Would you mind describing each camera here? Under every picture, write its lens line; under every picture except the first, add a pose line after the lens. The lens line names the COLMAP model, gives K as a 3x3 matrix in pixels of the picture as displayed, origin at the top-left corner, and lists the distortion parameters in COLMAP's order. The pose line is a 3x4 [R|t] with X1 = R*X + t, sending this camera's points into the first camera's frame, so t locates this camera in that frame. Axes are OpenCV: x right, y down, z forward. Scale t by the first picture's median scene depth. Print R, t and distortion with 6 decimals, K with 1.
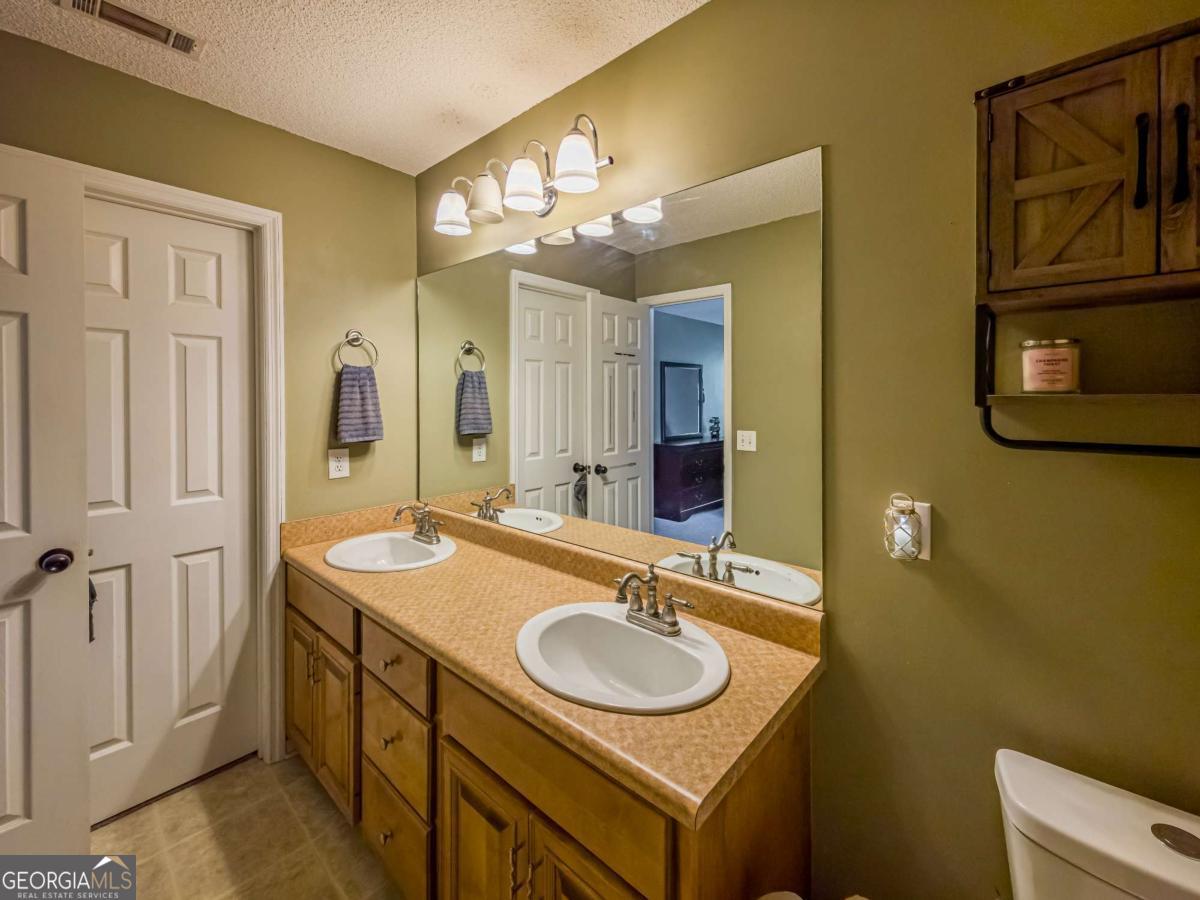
lens RADIAL K [[489.0, 0, 604.3], [0, 489.0, 399.5], [0, 0, 1]] dist [0.000533, 0.000012]
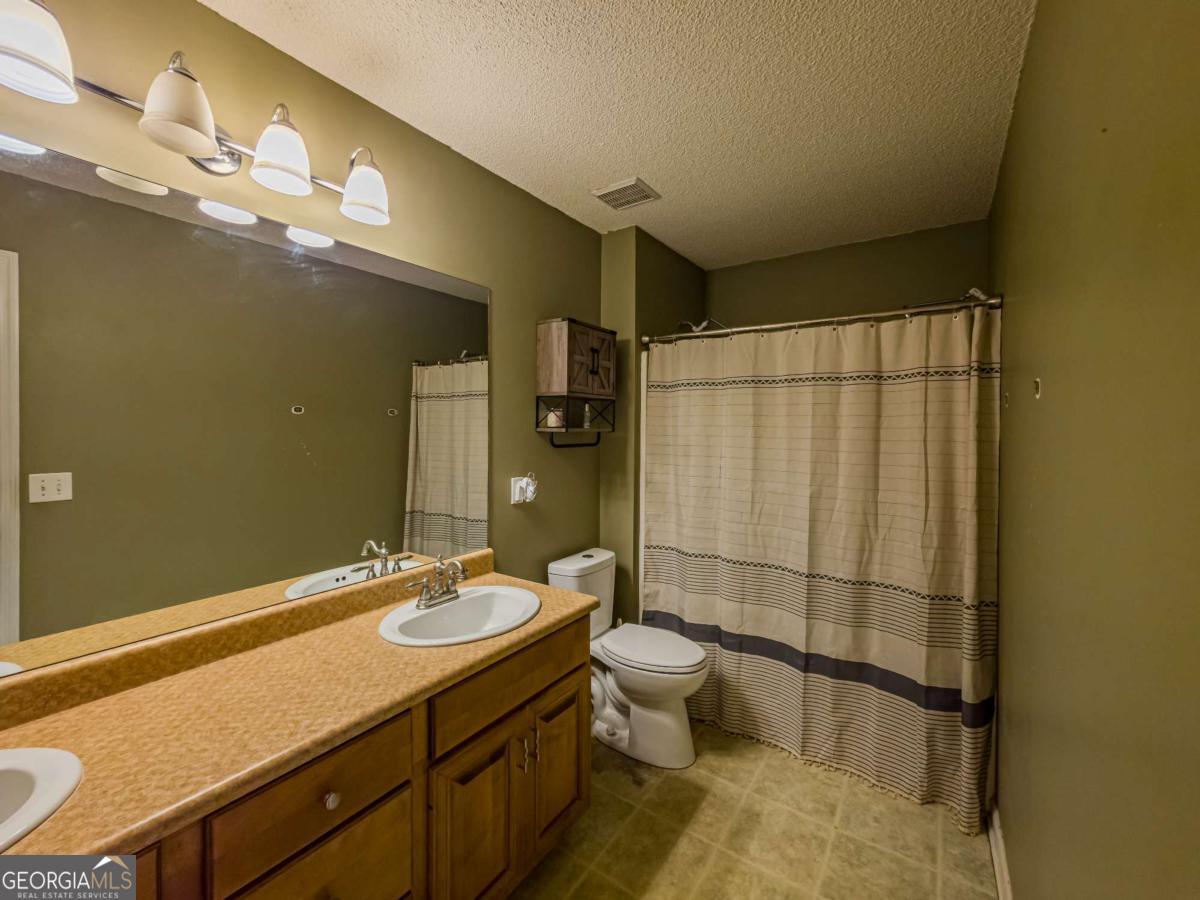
lens RADIAL K [[492.5, 0, 601.4], [0, 492.5, 433.9], [0, 0, 1]] dist [0.000228, 0.000004]
pose [[-0.107981, -0.014073, 0.994053, -1.034655], [-0.001155, 0.999901, 0.014031, -0.010390], [-0.994152, 0.000367, -0.107987, 0.579005]]
